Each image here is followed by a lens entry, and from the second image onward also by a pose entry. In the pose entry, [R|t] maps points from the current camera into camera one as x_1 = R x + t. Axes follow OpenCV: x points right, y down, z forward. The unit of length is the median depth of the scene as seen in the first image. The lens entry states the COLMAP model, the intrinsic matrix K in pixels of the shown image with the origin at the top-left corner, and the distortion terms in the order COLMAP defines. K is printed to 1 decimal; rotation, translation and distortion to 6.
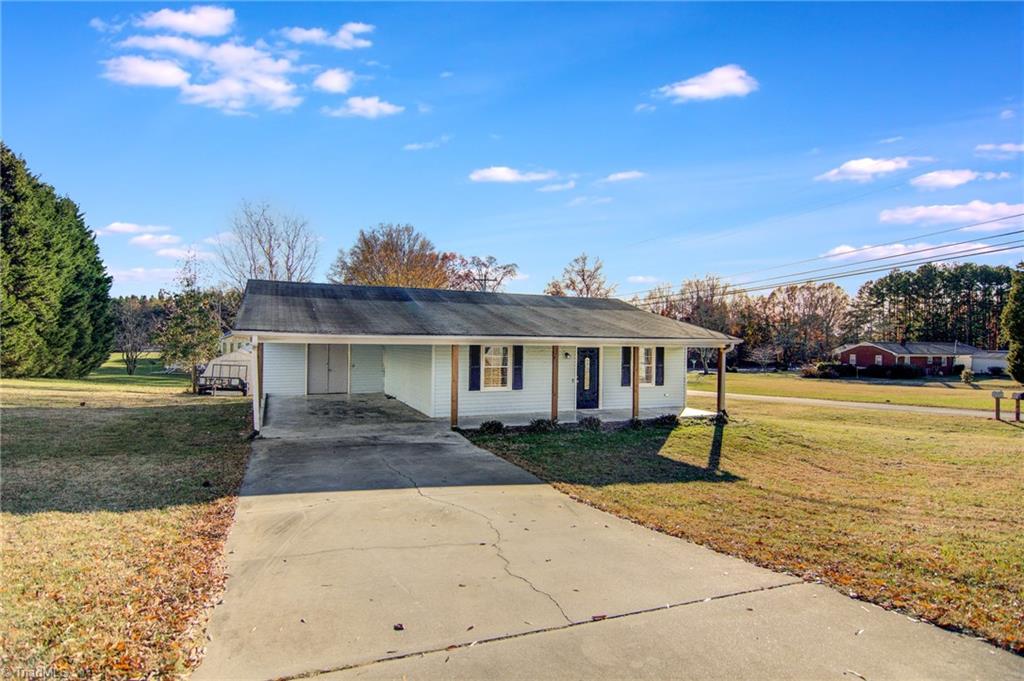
lens RADIAL K [[538.9, 0, 513.8], [0, 538.9, 333.2], [0, 0, 1]] dist [0.021329, -0.018667]
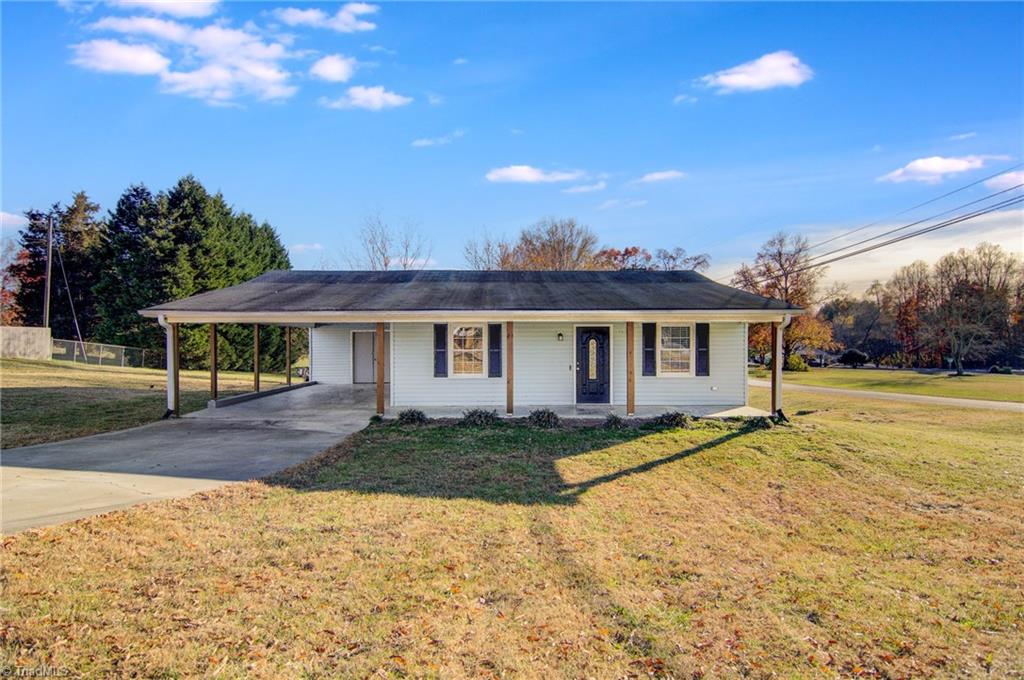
lens RADIAL K [[538.9, 0, 505.6], [0, 538.9, 349.0], [0, 0, 1]] dist [0.021329, -0.018667]
pose [[0.921682, -0.012379, -0.387749, 0.363998], [0.022207, 0.999535, 0.020875, 0.044393], [0.387310, -0.027851, 0.921529, 0.234734]]
